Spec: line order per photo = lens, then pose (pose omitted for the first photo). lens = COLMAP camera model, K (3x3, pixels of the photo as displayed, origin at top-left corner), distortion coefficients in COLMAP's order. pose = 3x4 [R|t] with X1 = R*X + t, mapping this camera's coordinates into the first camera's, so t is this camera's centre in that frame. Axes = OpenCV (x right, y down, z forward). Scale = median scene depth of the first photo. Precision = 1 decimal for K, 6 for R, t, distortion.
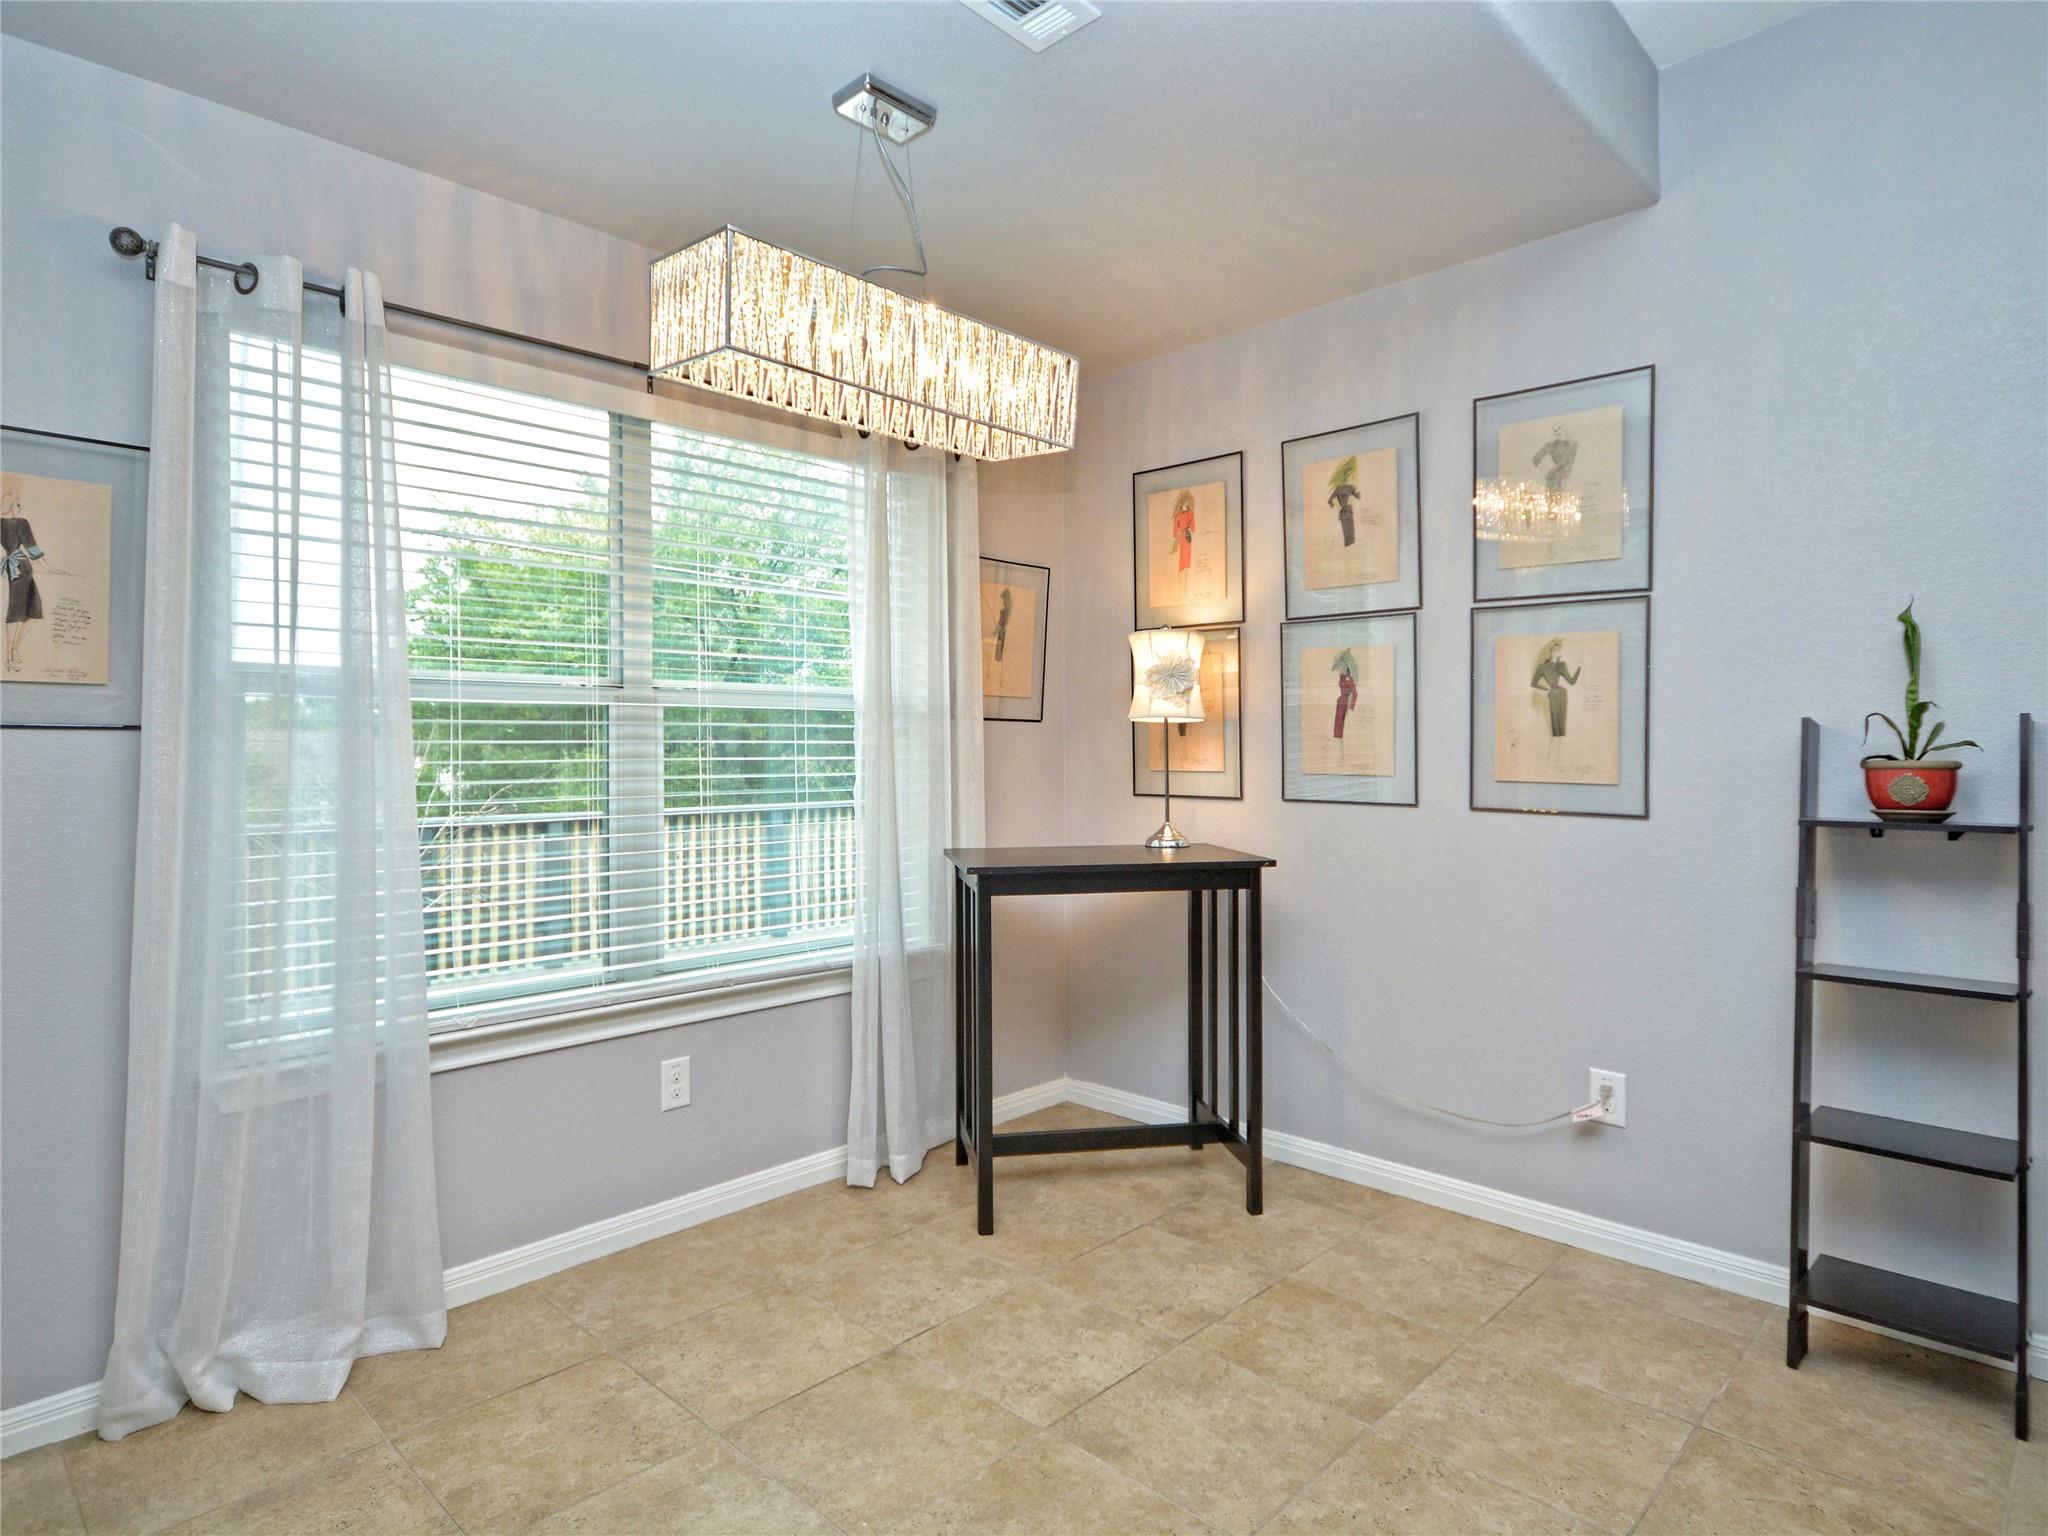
lens RADIAL K [[1138.3, 0, 1006.9], [0, 1138.3, 736.8], [0, 0, 1]] dist [0.014254, -0.003949]
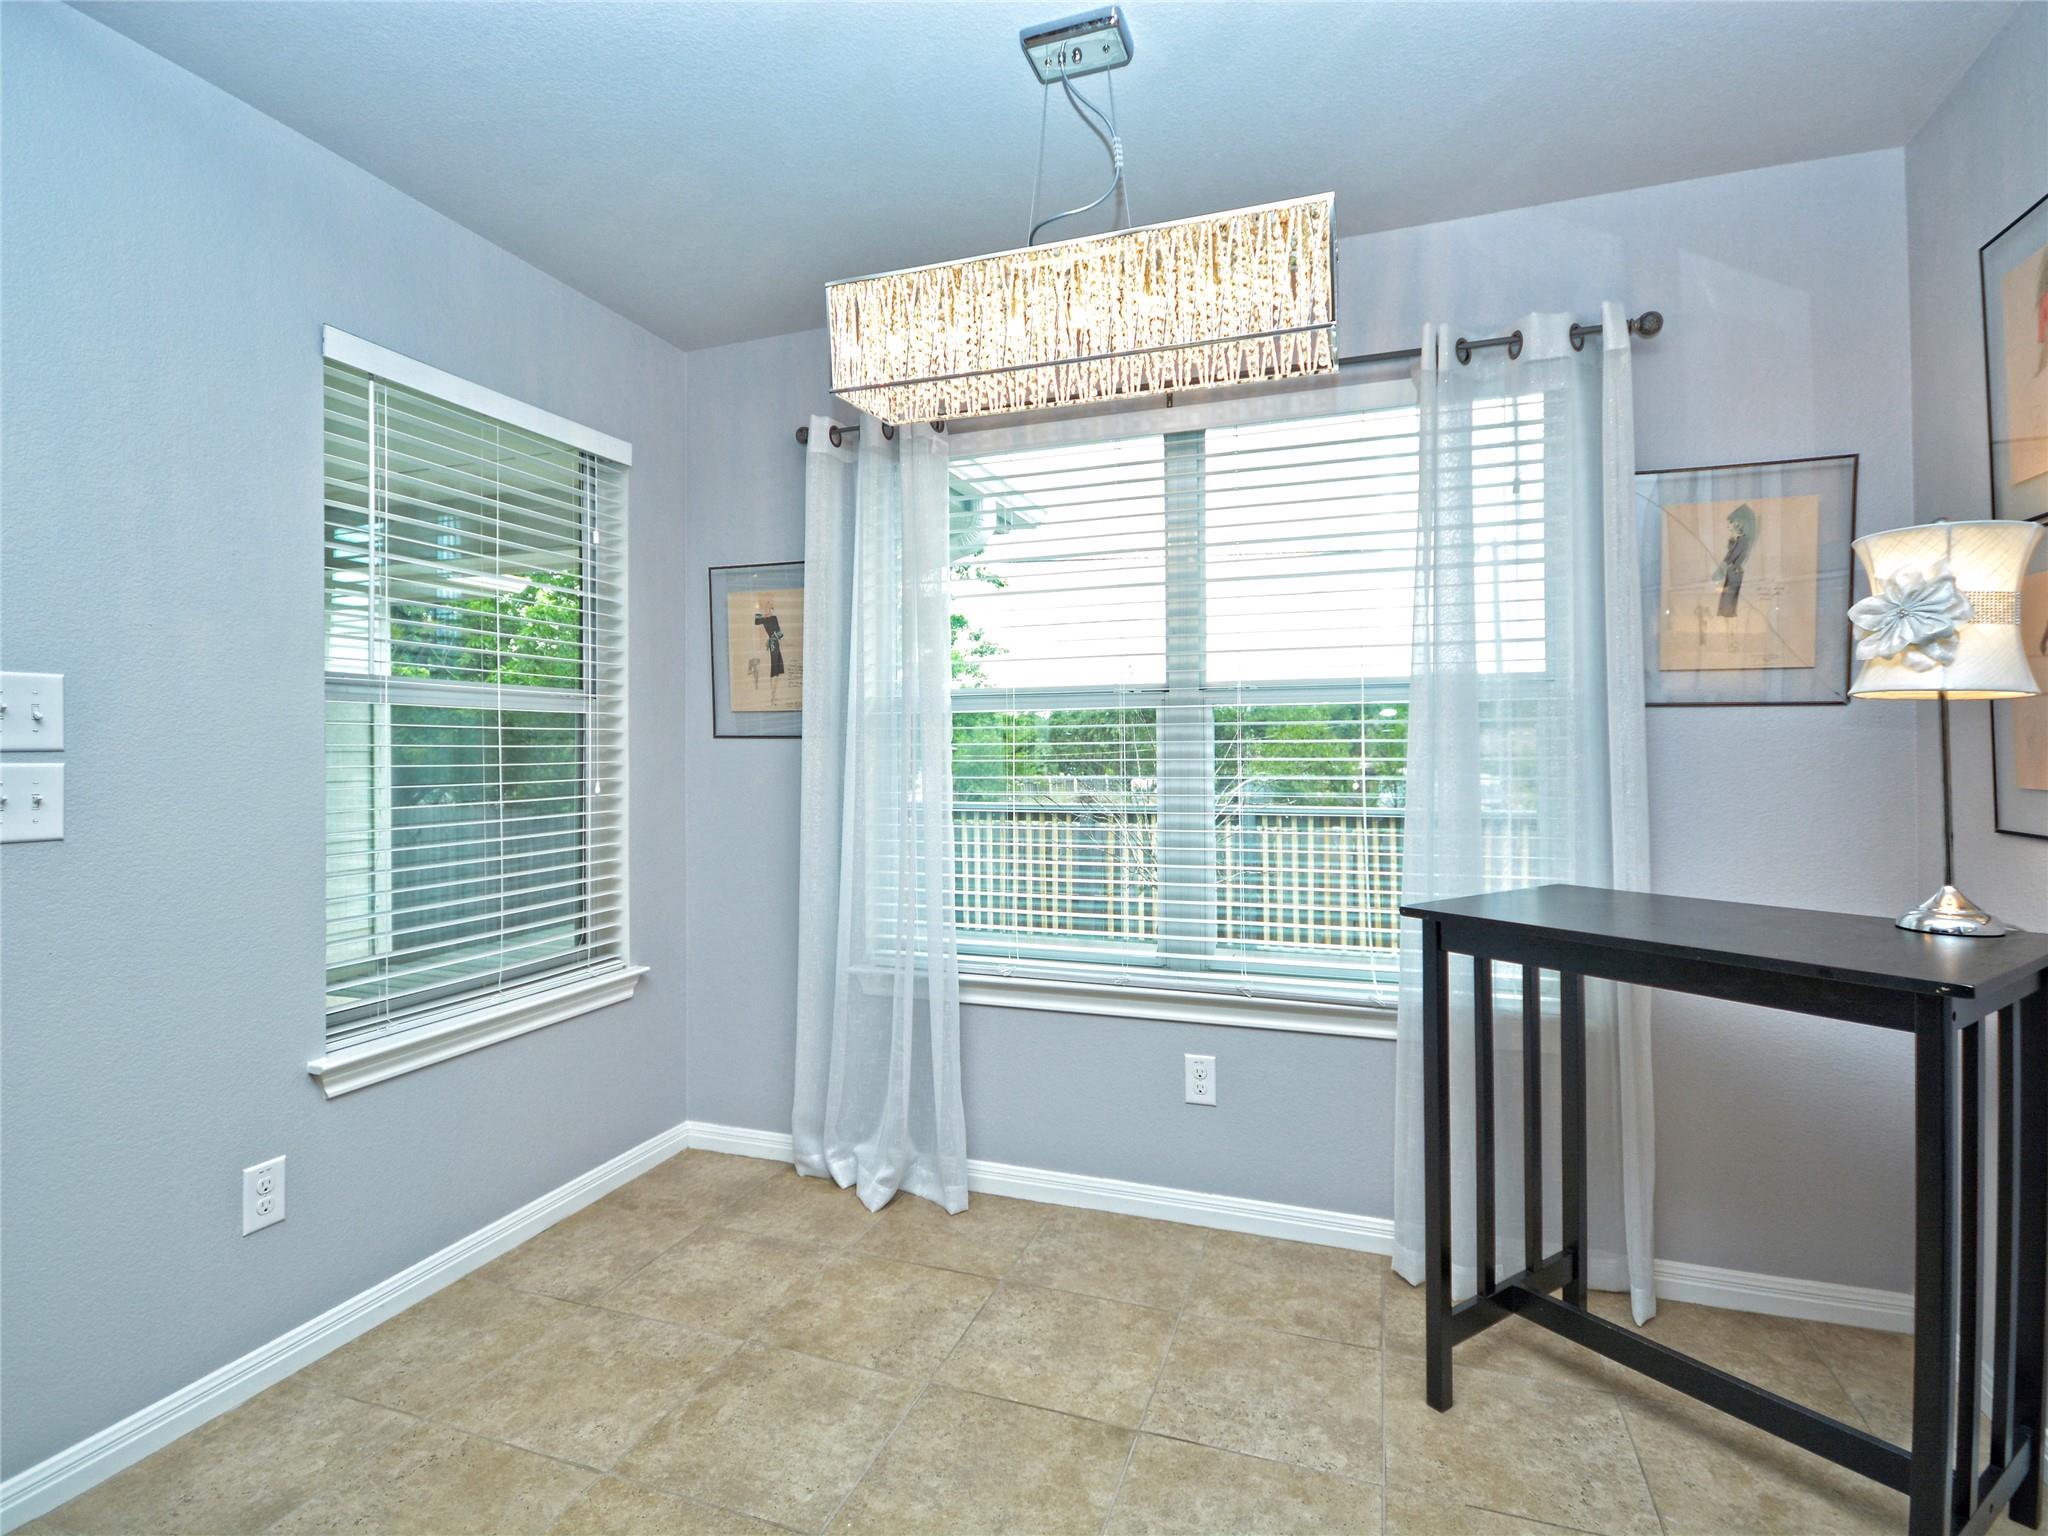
lens RADIAL K [[1016.7, 0, 989.6], [0, 1016.7, 737.0], [0, 0, 1]] dist [-0.000203, -0.000841]
pose [[0.411755, -0.009234, -0.911248, 0.491809], [0.013960, 0.999895, -0.003824, 0.000431], [0.911187, -0.011146, 0.411841, 0.495997]]
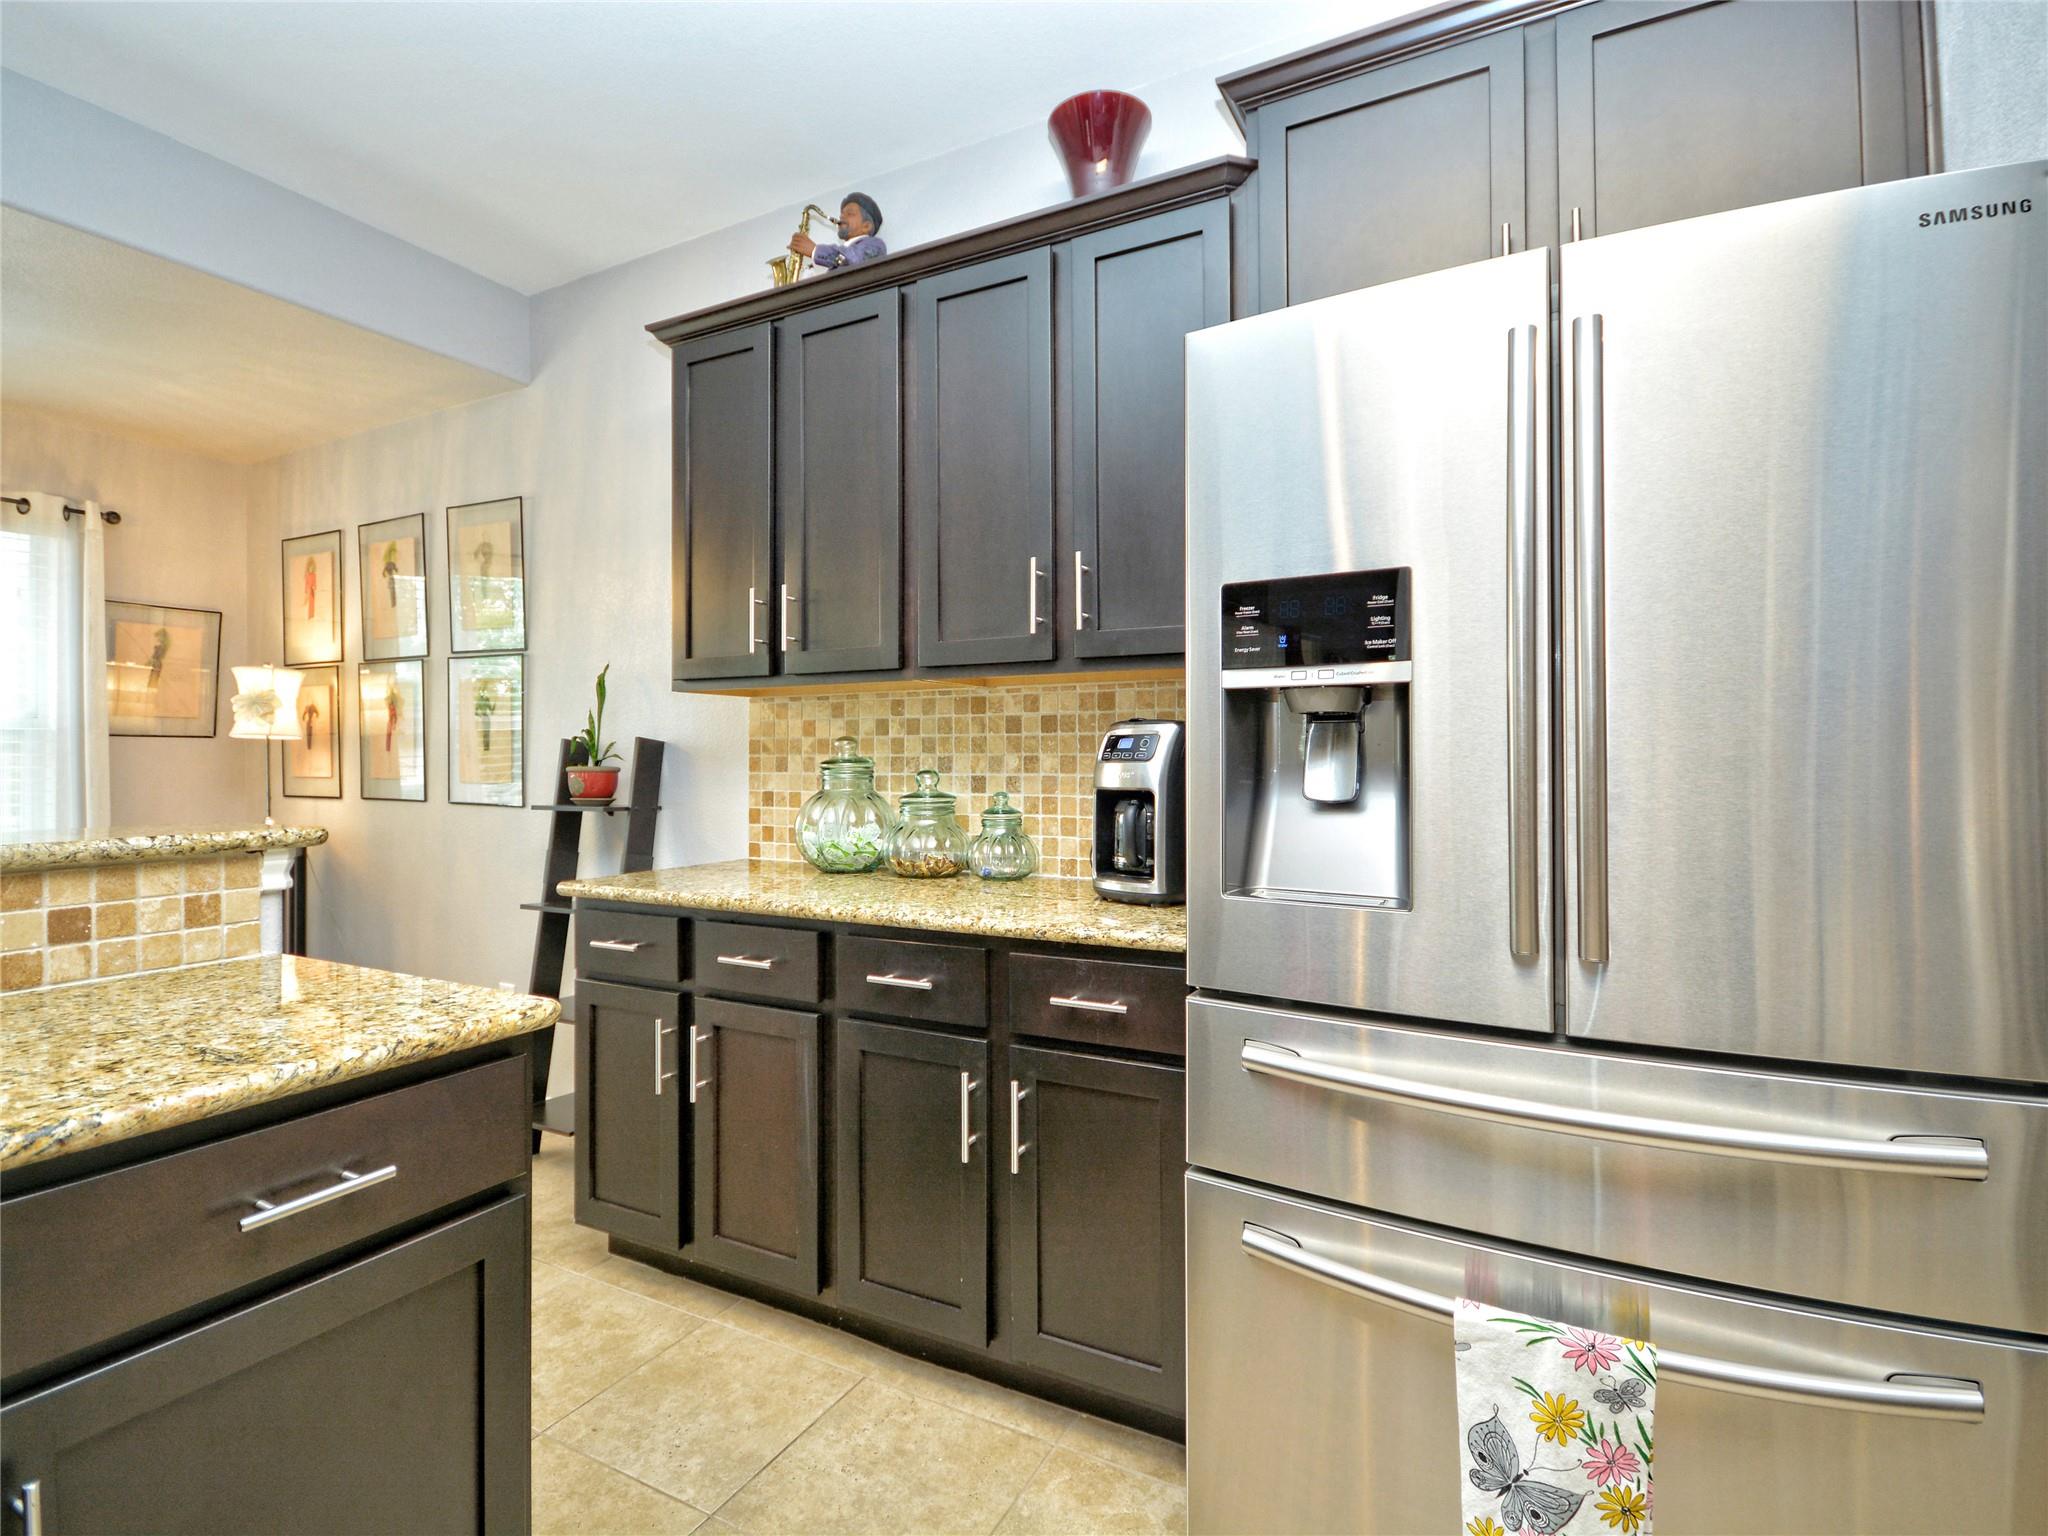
lens RADIAL K [[1016.7, 0, 1013.0], [0, 1016.7, 746.9], [0, 0, 1]] dist [-0.000203, -0.000841]
pose [[0.959117, -0.000583, 0.283010, 0.778522], [0.000433, 1.000000, 0.000593, -0.005373], [-0.283010, -0.000446, 0.959117, -0.410599]]
